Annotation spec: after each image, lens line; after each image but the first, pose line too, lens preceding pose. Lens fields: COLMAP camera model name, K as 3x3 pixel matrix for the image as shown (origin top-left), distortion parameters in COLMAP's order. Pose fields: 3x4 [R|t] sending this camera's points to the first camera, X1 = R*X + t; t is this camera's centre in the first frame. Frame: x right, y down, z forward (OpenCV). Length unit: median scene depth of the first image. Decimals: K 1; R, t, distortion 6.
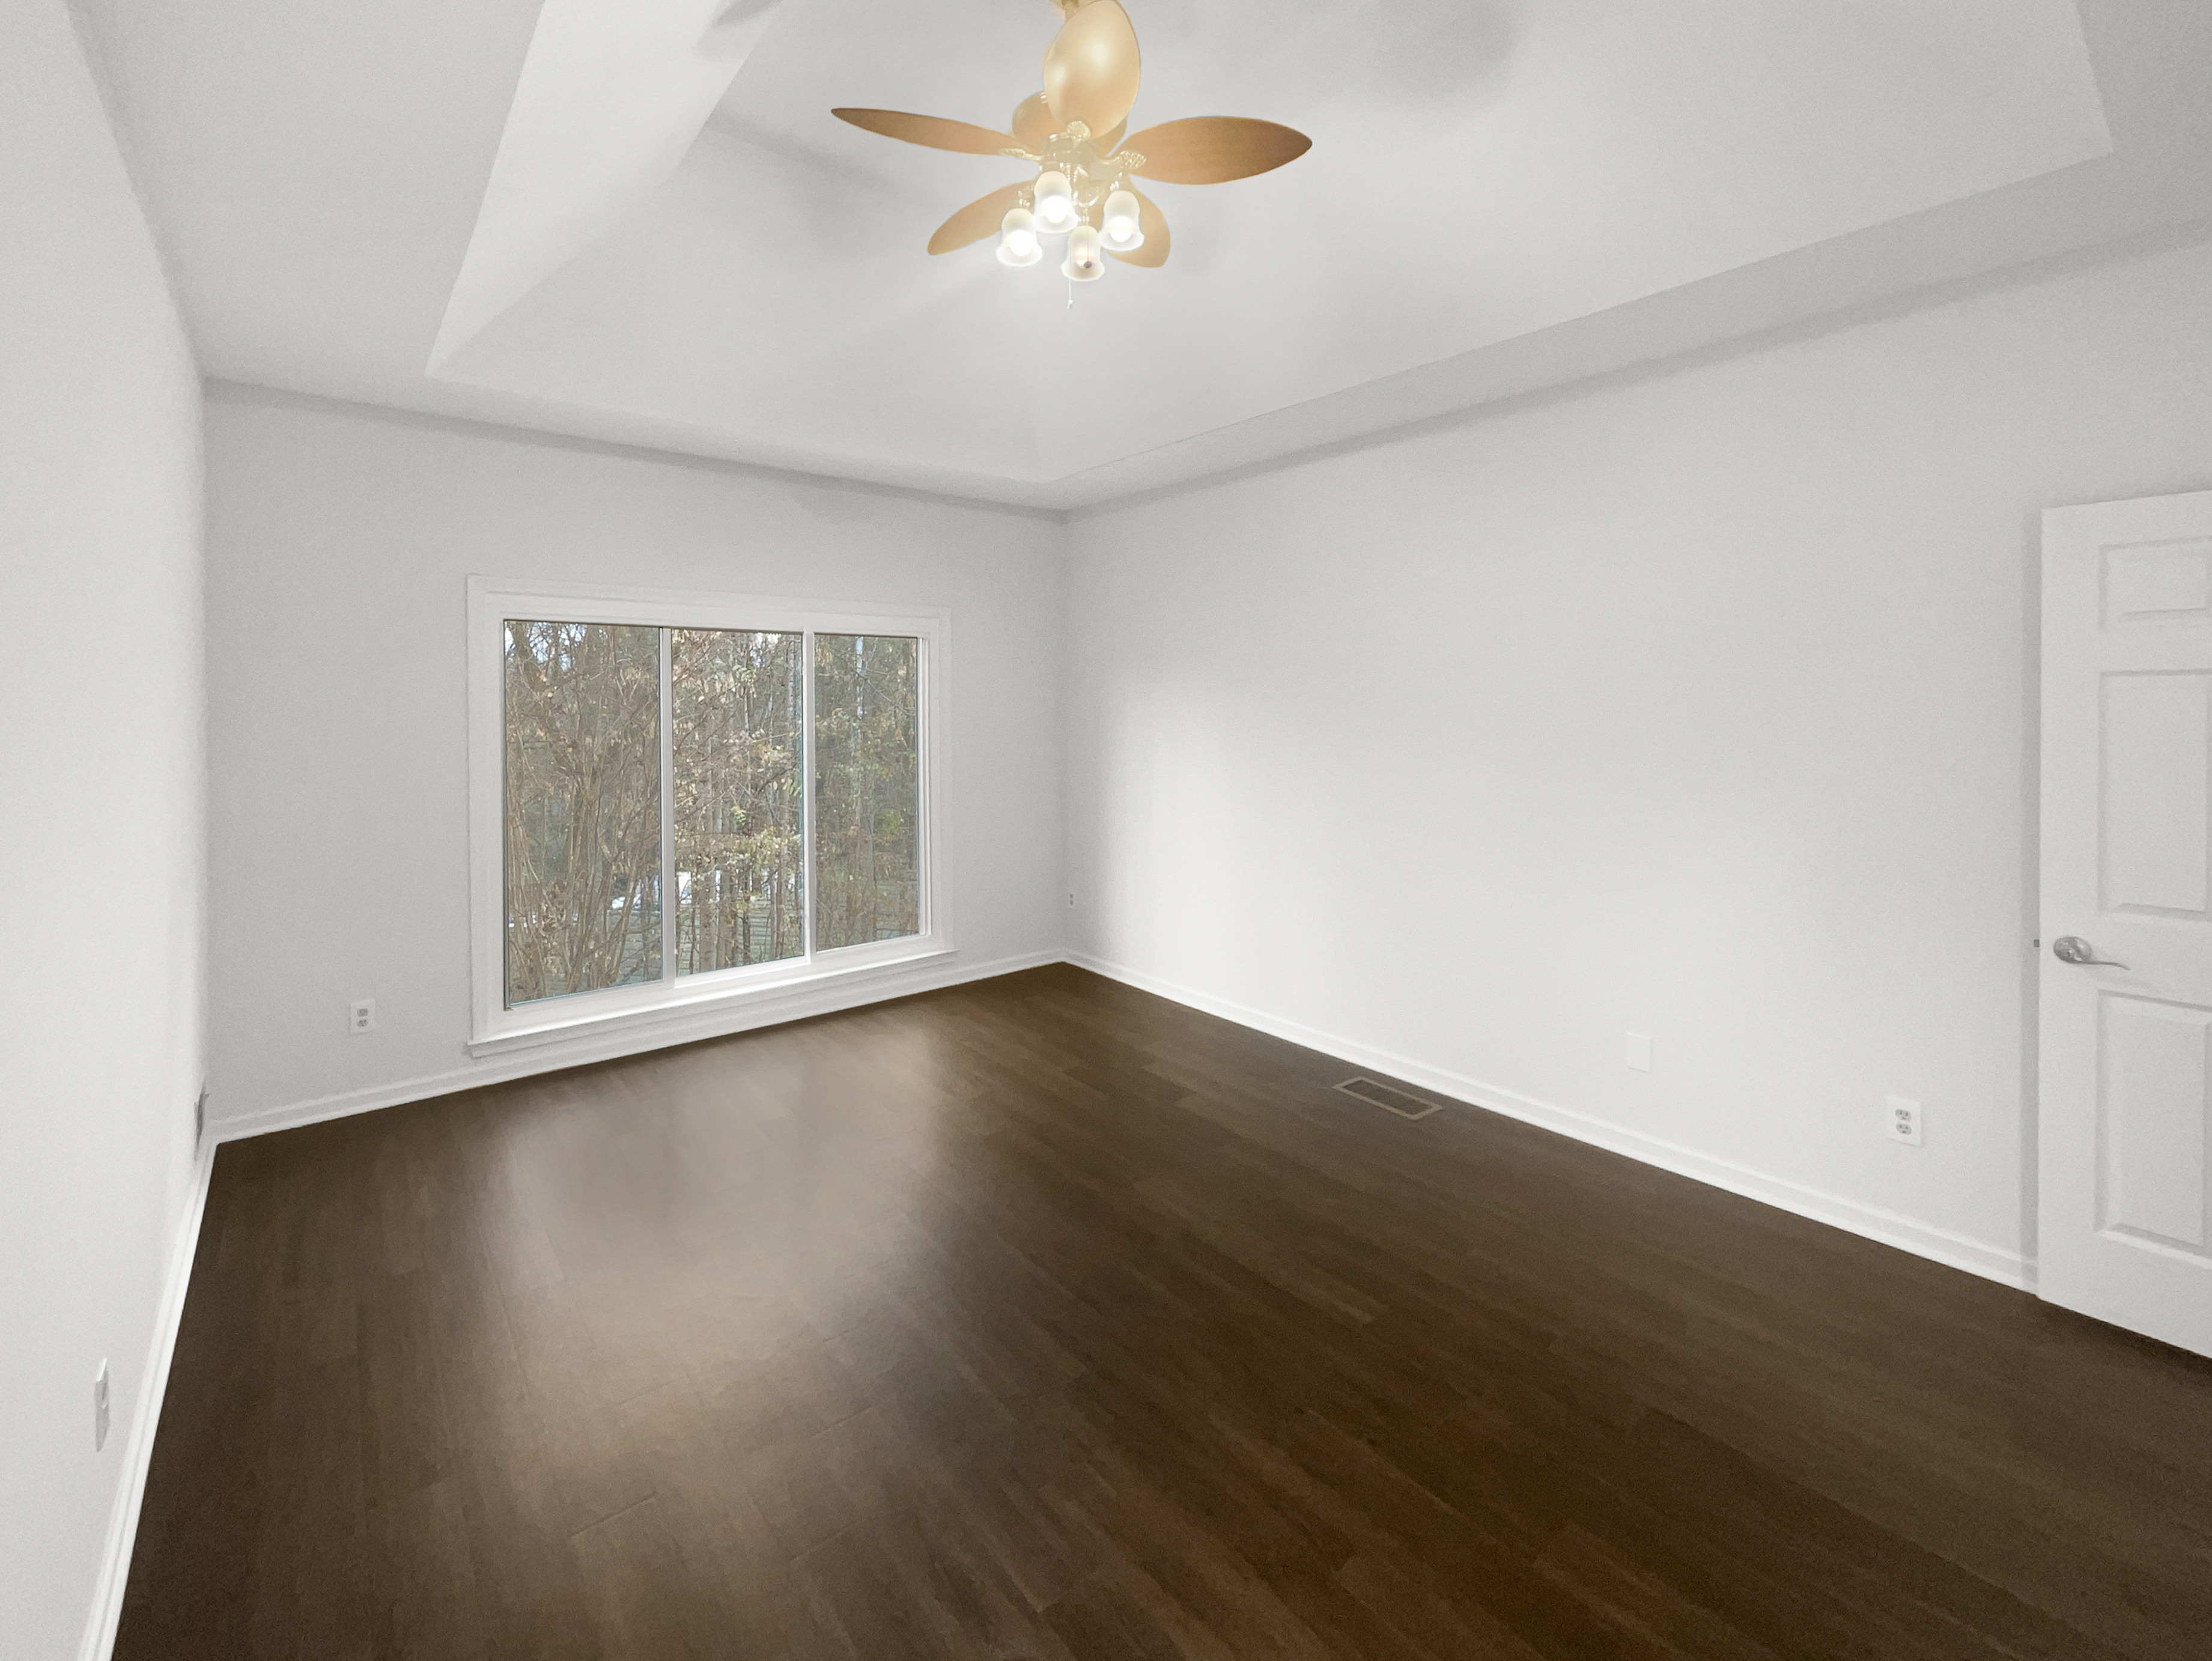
lens RADIAL K [[886.6, 0, 1104.4], [0, 886.6, 833.8], [0, 0, 1]] dist [0.000432, 0.000840]
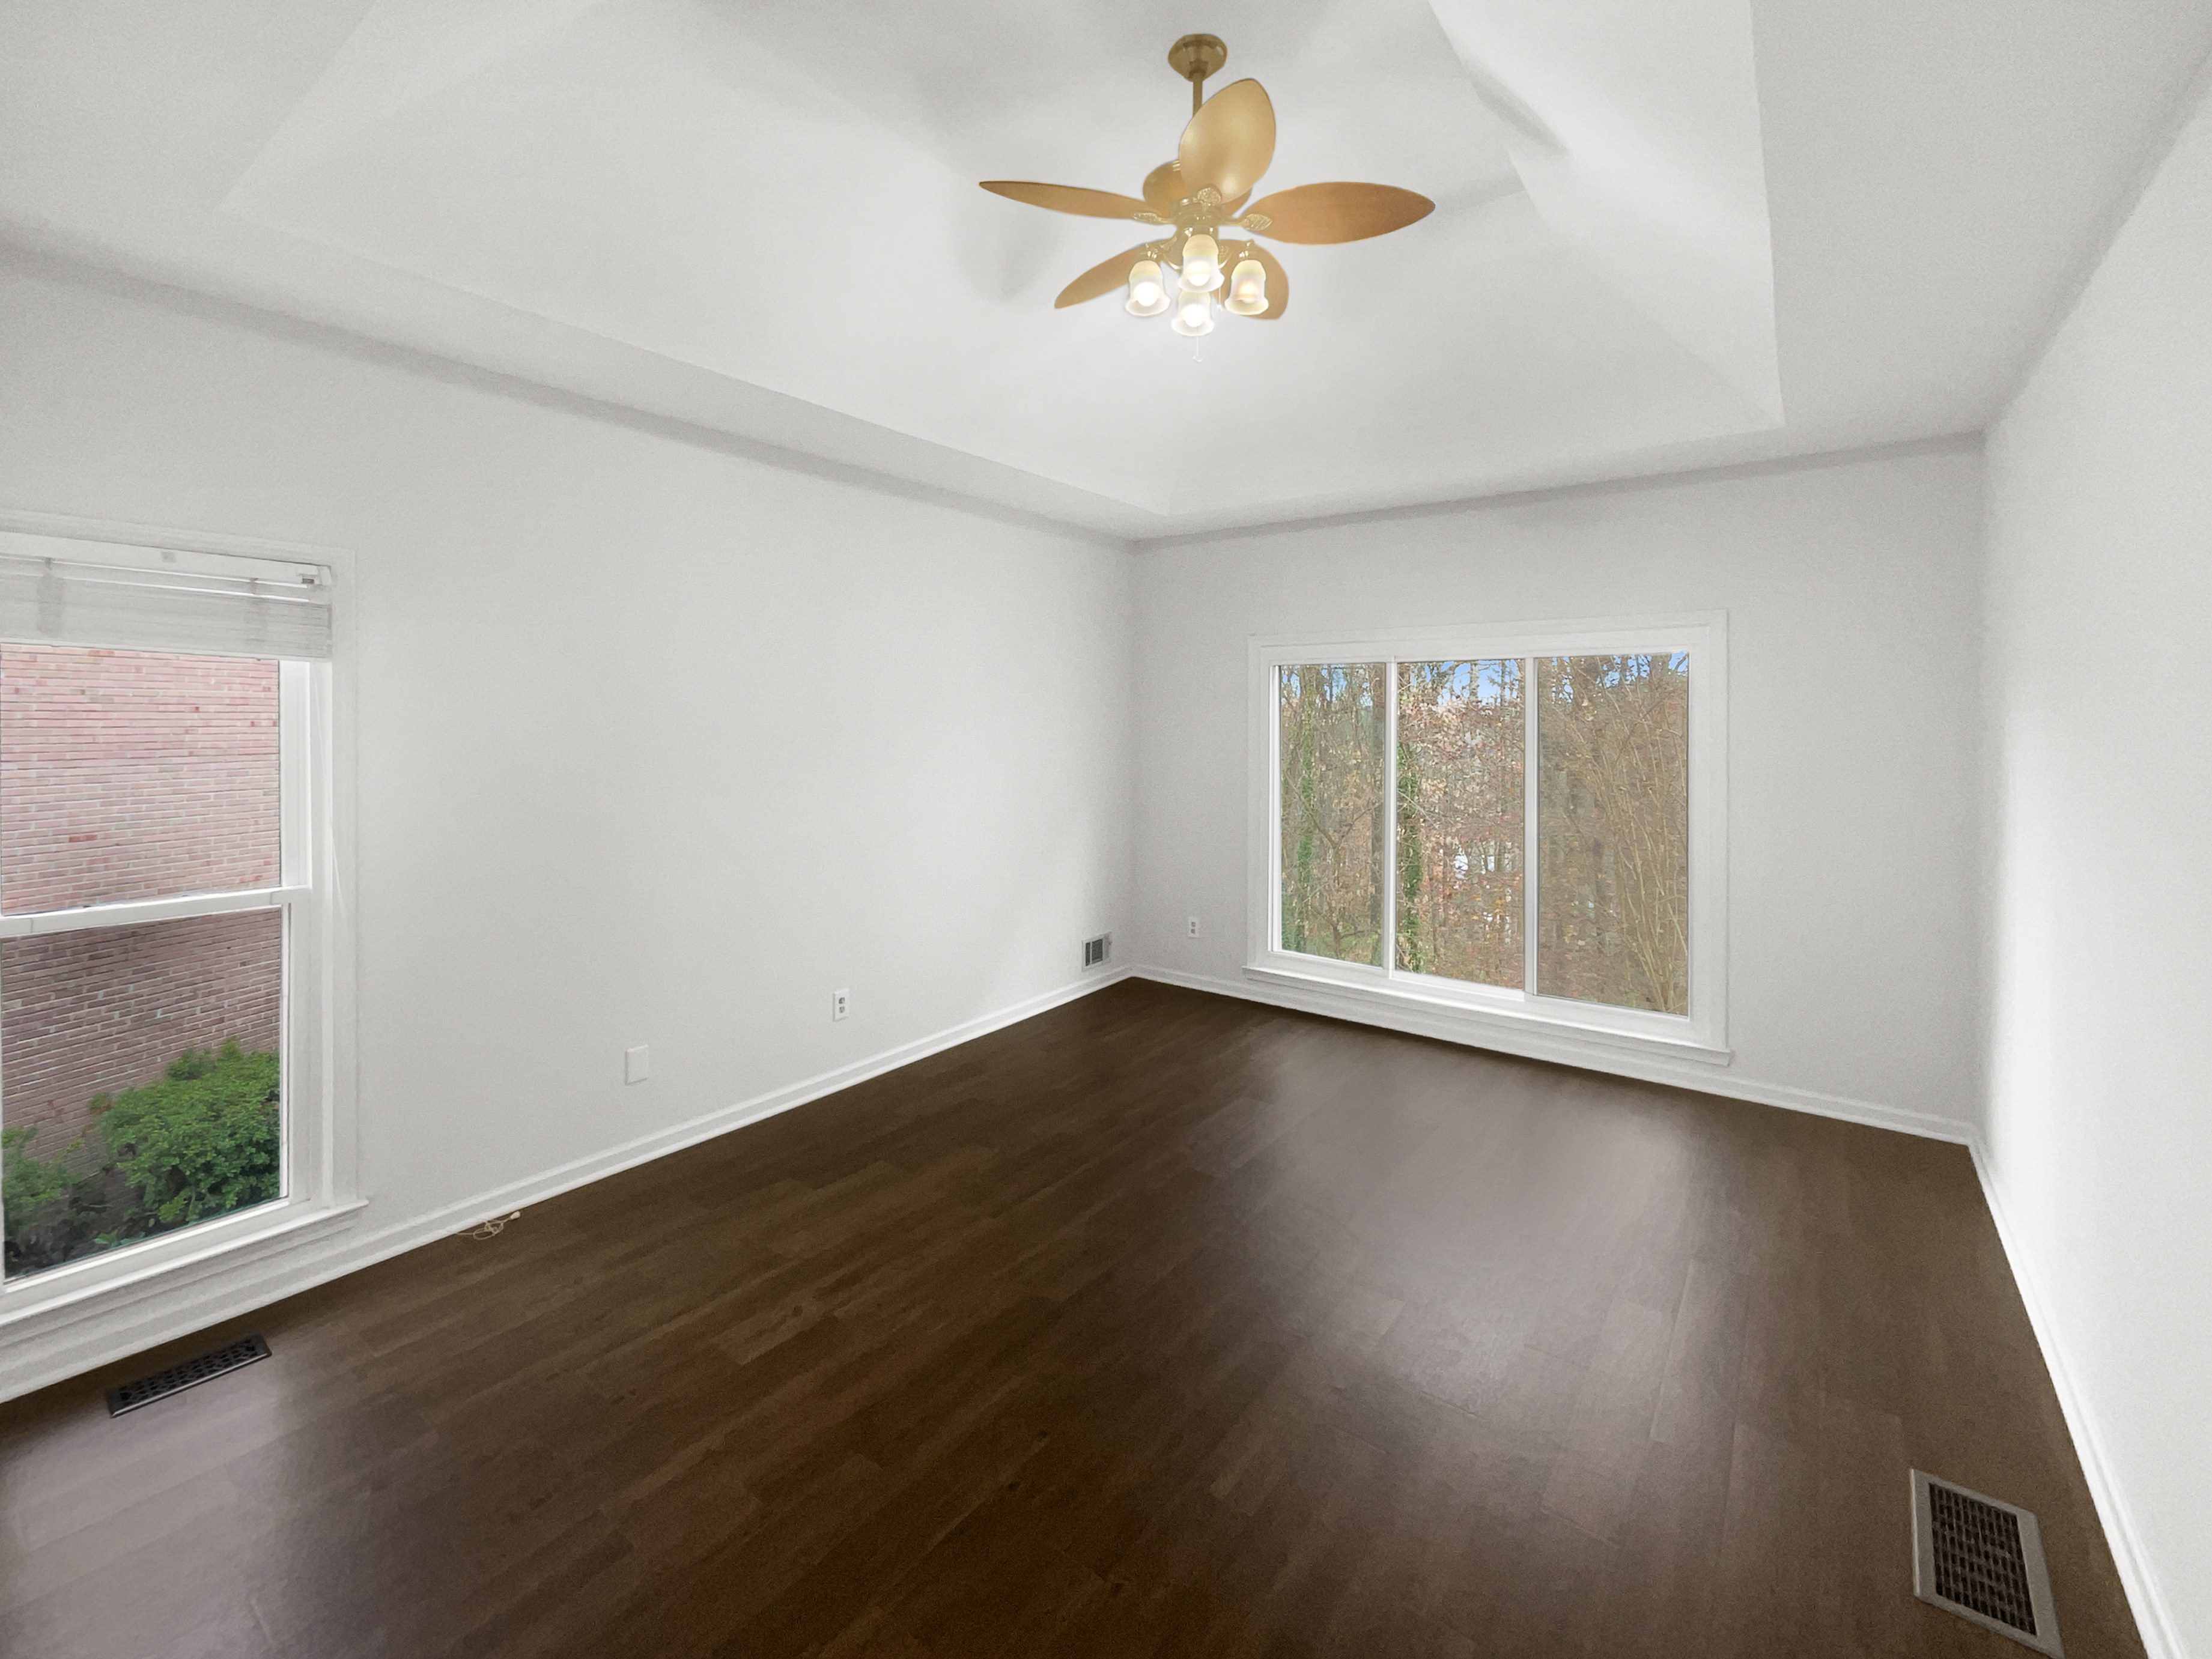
lens RADIAL K [[886.5, 0, 1104.4], [0, 886.5, 832.8], [0, 0, 1]] dist [0.000432, 0.000840]
pose [[0.307570, 0.131516, -0.942393, 0.575029], [-0.143068, 0.985535, 0.090843, -0.080082], [0.940708, 0.106886, 0.321937, 0.328340]]
